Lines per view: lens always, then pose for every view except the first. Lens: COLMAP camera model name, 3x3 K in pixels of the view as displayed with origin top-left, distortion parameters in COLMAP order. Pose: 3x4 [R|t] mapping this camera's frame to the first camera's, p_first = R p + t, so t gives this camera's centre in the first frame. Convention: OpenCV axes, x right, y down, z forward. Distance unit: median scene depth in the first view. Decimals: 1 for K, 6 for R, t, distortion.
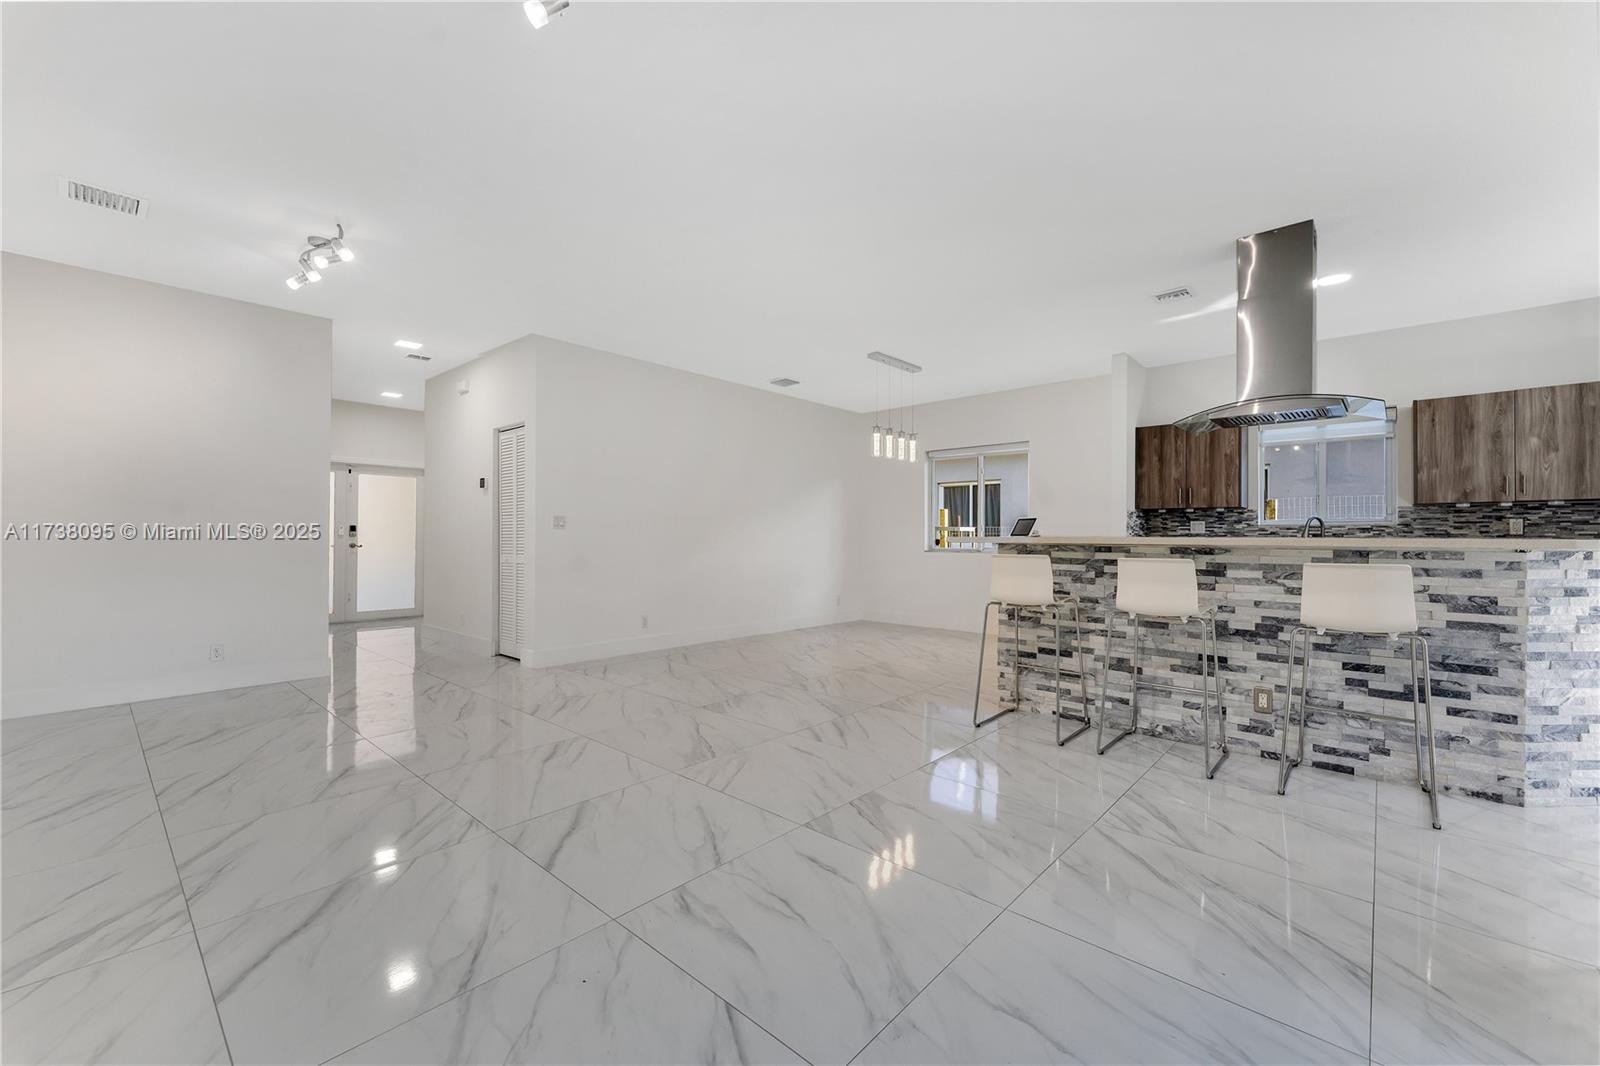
lens RADIAL K [[658.3, 0, 799.3], [0, 658.3, 539.3], [0, 0, 1]] dist [0.002799, 0.000134]
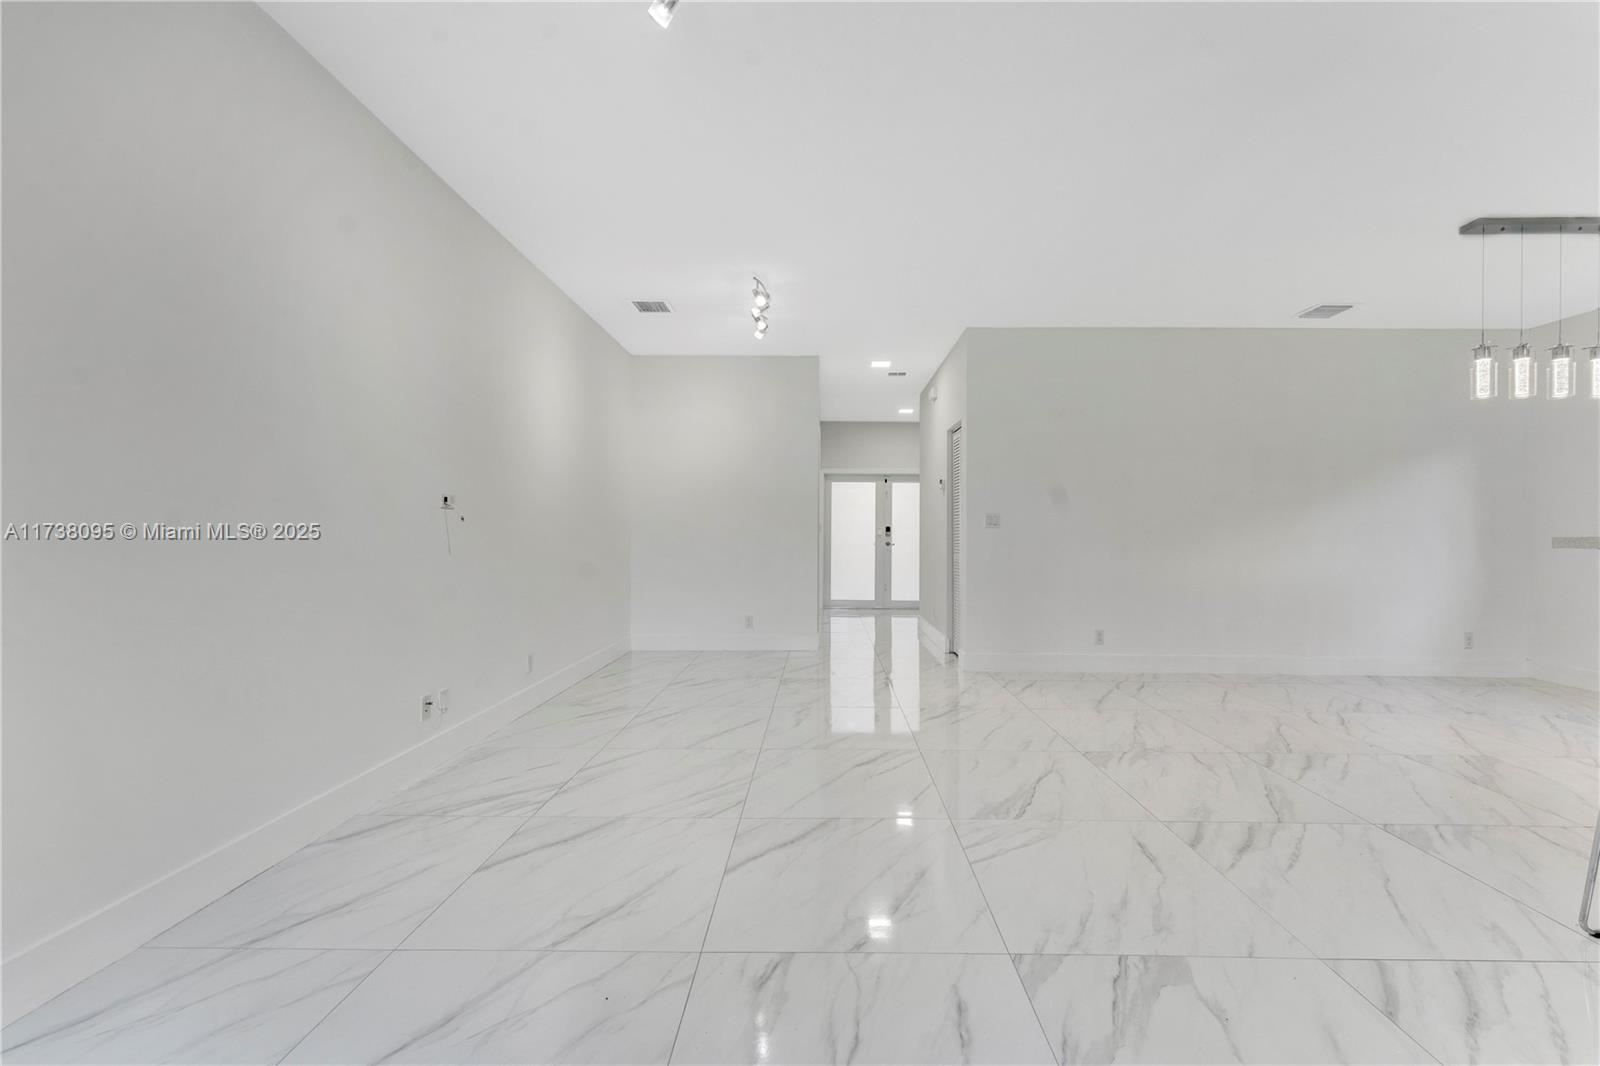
lens RADIAL K [[658.3, 0, 808.1], [0, 658.3, 540.6], [0, 0, 1]] dist [0.002799, 0.000134]
pose [[0.656773, 0.006024, -0.754064, 0.218266], [-0.004177, 0.999982, 0.004351, -0.001065], [0.754077, 0.000292, 0.656786, 0.219051]]
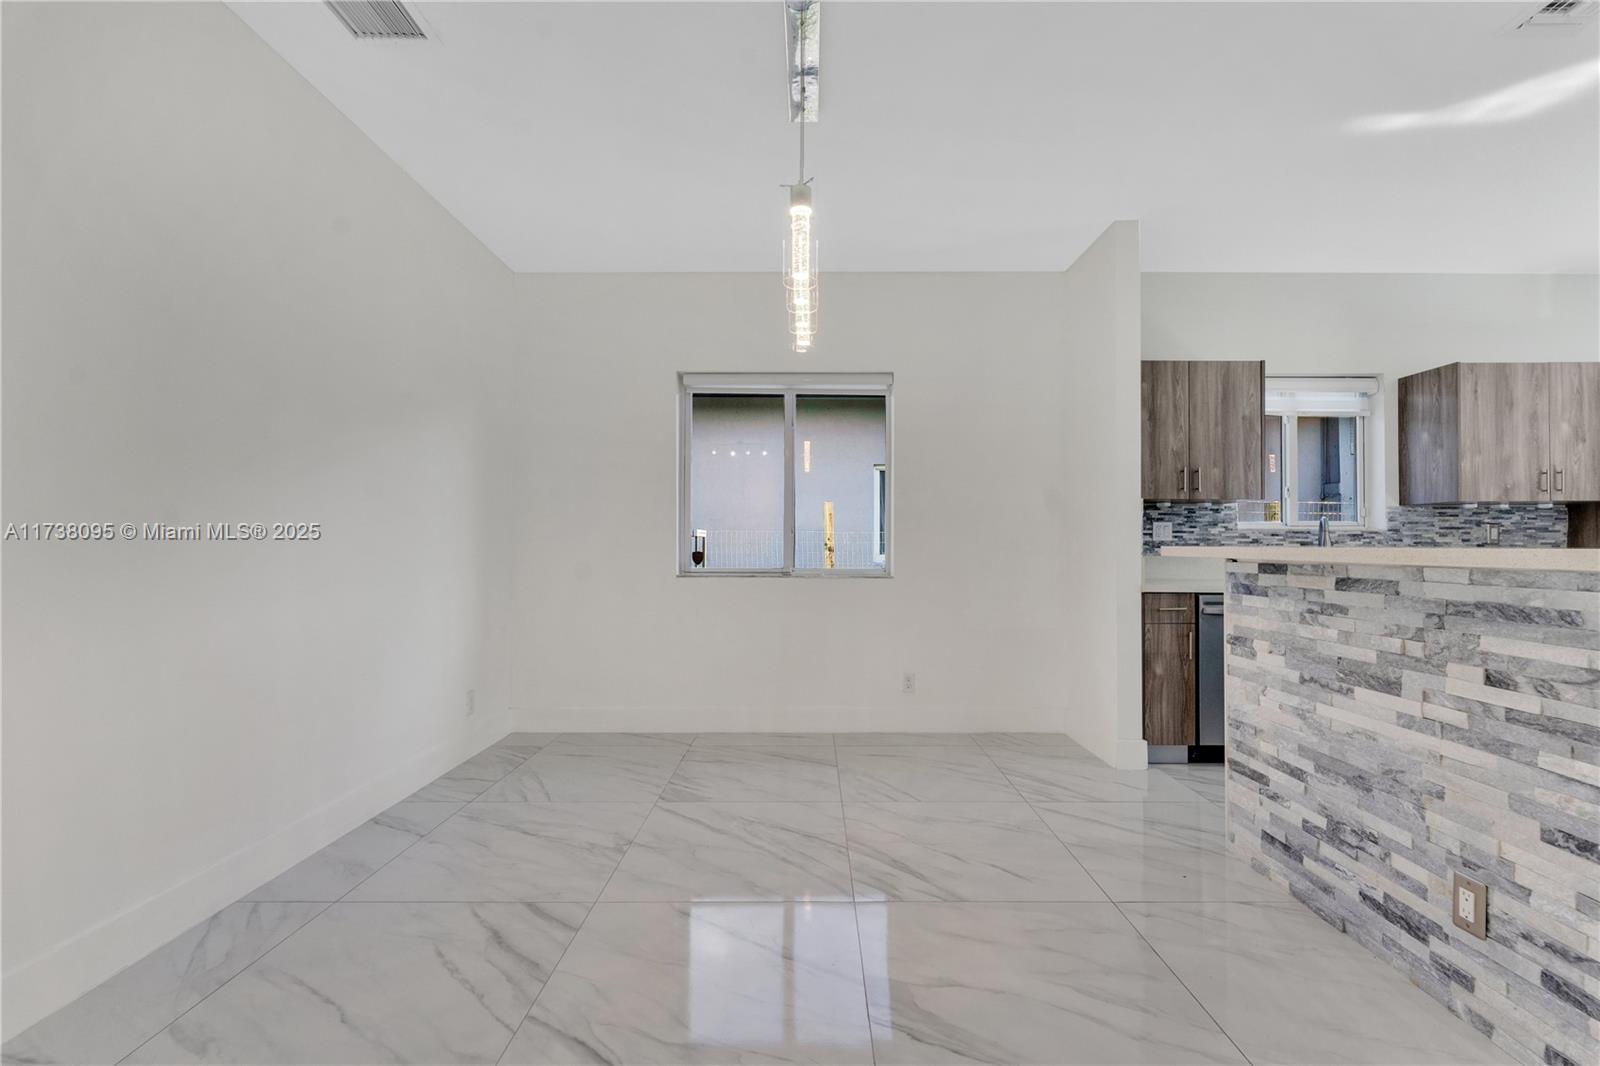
lens RADIAL K [[658.3, 0, 804.4], [0, 658.3, 540.8], [0, 0, 1]] dist [0.002799, 0.000134]
pose [[0.744696, 0.000151, 0.667404, -0.112821], [0.002953, 0.999989, -0.003521, -0.010618], [-0.667397, 0.004593, 0.744688, 1.004453]]
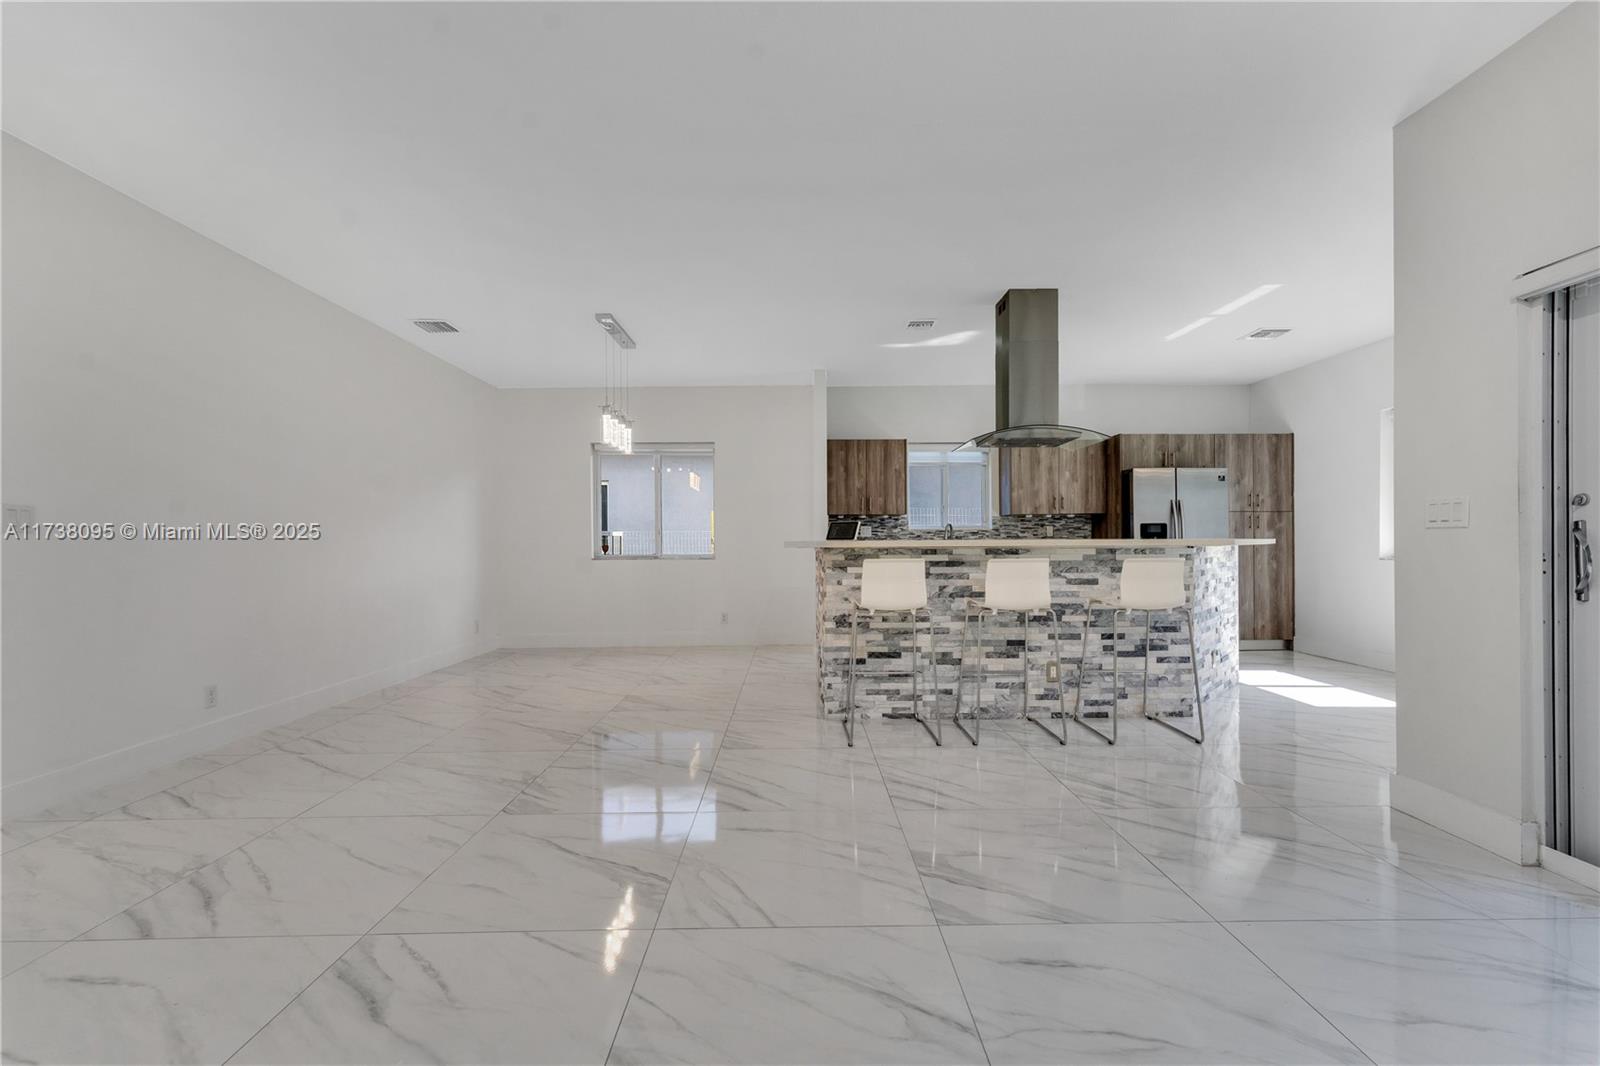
lens RADIAL K [[658.3, 0, 808.1], [0, 658.3, 553.1], [0, 0, 1]] dist [0.002799, 0.000134]
pose [[0.723462, -0.021397, 0.690032, -0.348601], [0.012070, 0.999759, 0.018346, -0.003913], [-0.690258, -0.004944, 0.723546, 0.317077]]
